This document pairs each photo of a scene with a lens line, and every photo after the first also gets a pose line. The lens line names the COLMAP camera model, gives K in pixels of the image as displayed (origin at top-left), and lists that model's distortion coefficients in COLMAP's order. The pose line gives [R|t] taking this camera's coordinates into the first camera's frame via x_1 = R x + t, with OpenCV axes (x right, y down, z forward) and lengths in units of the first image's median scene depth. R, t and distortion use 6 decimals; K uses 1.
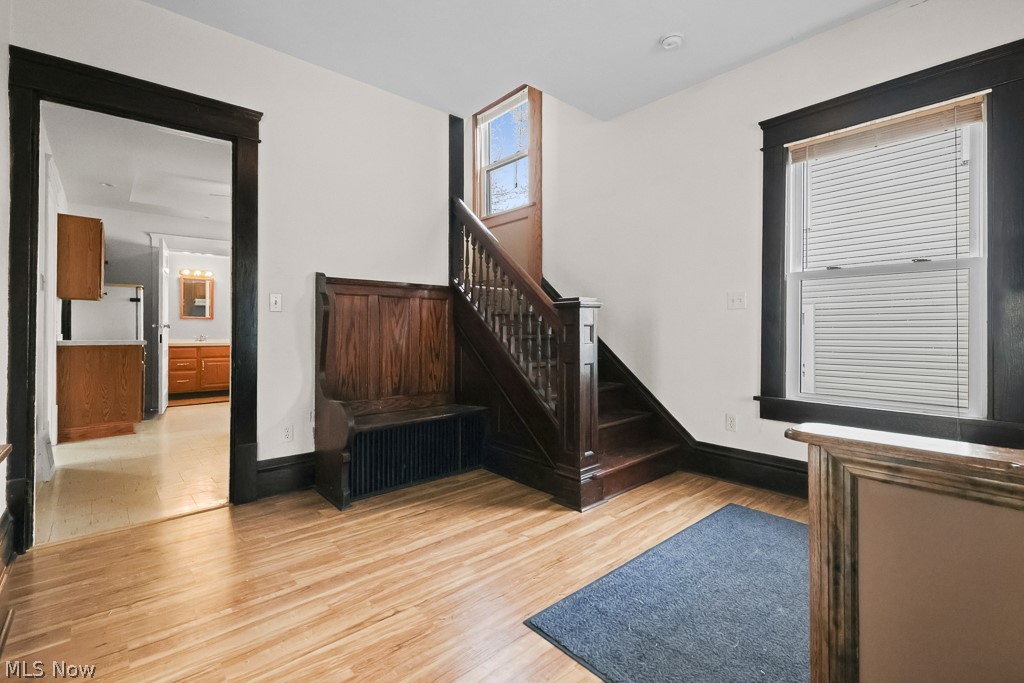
lens RADIAL K [[453.5, 0, 493.6], [0, 453.5, 329.8], [0, 0, 1]] dist [0.008872, -0.000373]
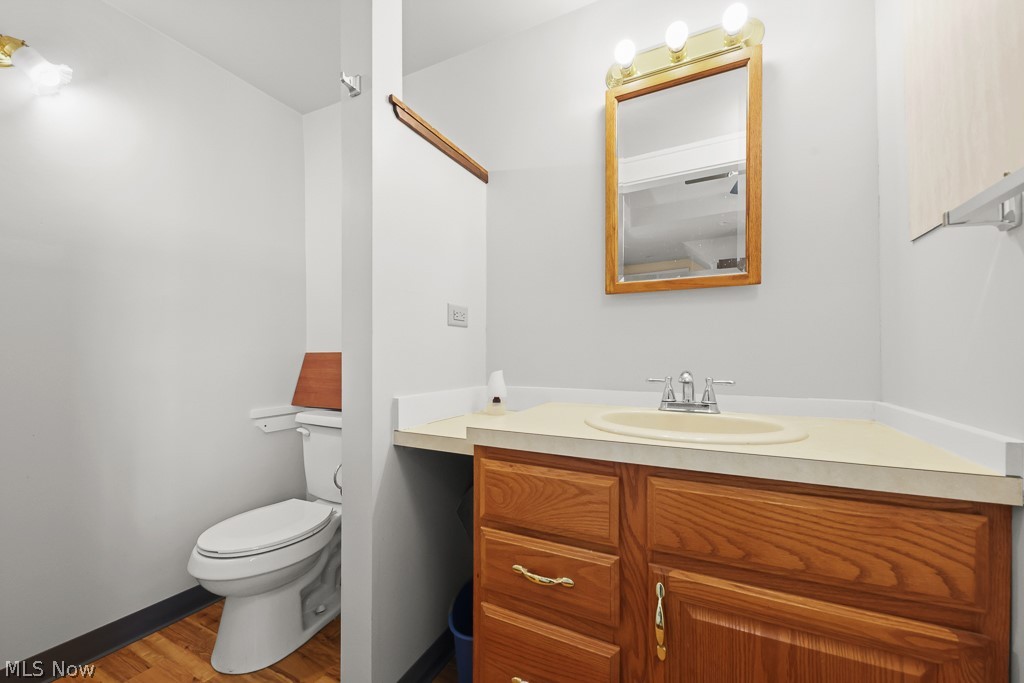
lens RADIAL K [[413.9, 0, 514.2], [0, 413.9, 352.0], [0, 0, 1]] dist [0.001050, -0.003242]
pose [[0.373531, -0.011573, -0.927546, -0.801948], [0.005567, 0.999932, -0.010234, 0.006562], [0.927601, -0.001341, 0.373570, 1.348795]]
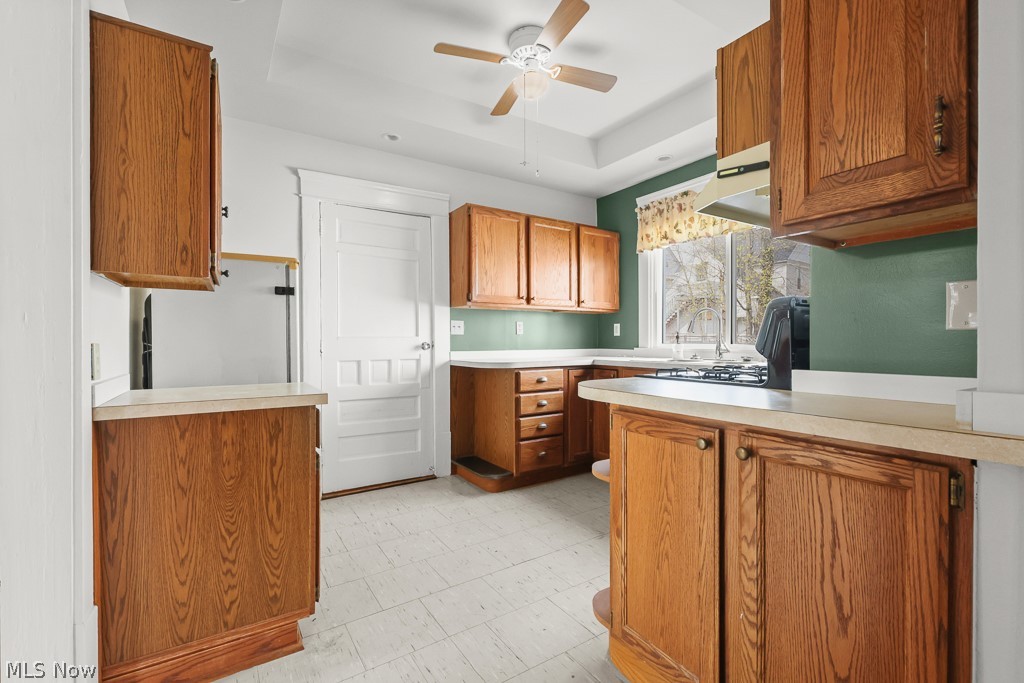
lens RADIAL K [[452.0, 0, 517.0], [0, 452.0, 337.2], [0, 0, 1]] dist [0.006499, -0.000600]
pose [[0.992531, -0.008698, -0.121684, -0.539305], [0.008917, 0.999959, 0.001254, -0.020246], [0.121668, -0.002330, 0.992568, 0.625993]]
